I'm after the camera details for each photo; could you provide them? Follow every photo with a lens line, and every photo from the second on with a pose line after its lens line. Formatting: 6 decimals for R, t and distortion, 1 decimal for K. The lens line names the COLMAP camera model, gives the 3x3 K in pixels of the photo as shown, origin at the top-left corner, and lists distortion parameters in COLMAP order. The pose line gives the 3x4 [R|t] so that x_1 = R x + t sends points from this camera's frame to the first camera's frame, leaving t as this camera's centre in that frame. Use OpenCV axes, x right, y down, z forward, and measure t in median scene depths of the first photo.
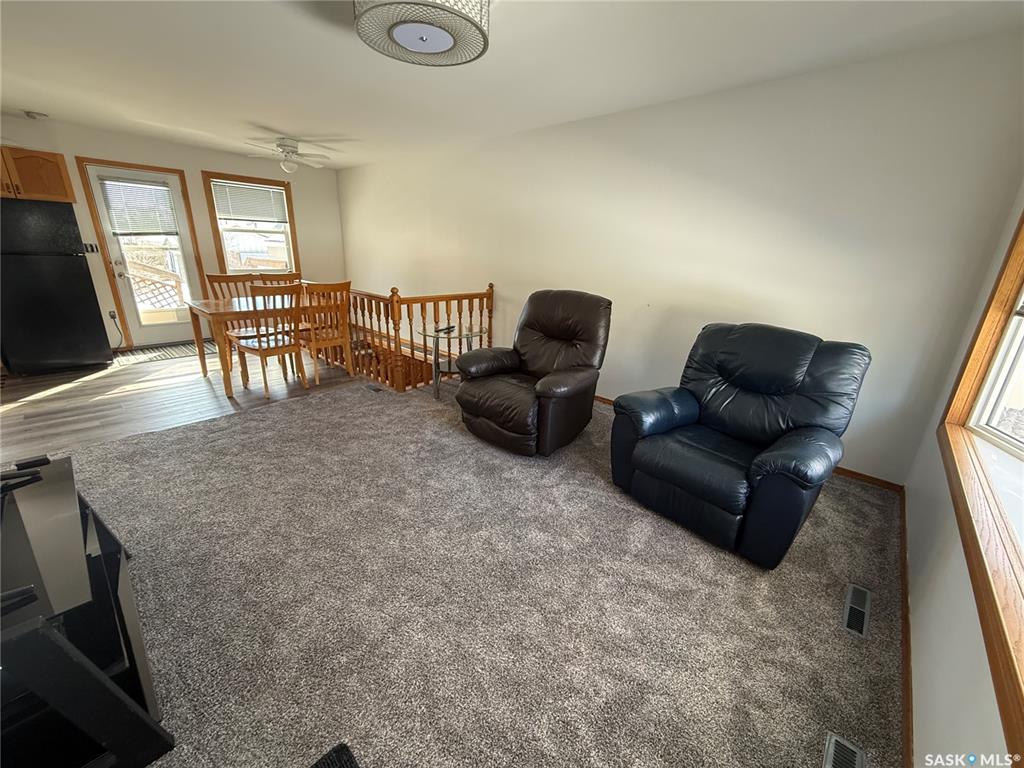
lens RADIAL K [[405.7, 0, 512.3], [0, 405.7, 384.4], [0, 0, 1]] dist [-0.001892, 0.000034]
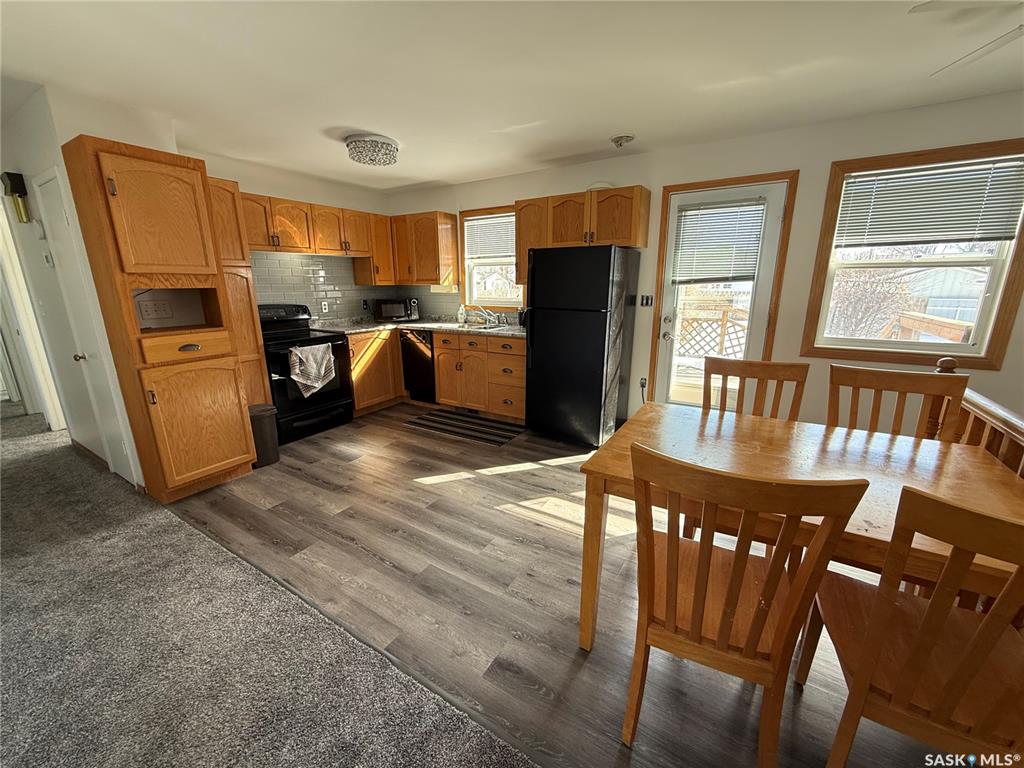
lens RADIAL K [[405.7, 0, 511.4], [0, 405.7, 384.8], [0, 0, 1]] dist [-0.001892, 0.000034]
pose [[0.178836, 0.206738, -0.961913, -0.274742], [-0.299049, 0.942841, 0.147040, -0.208567], [0.937330, 0.261364, 0.230439, 0.582798]]
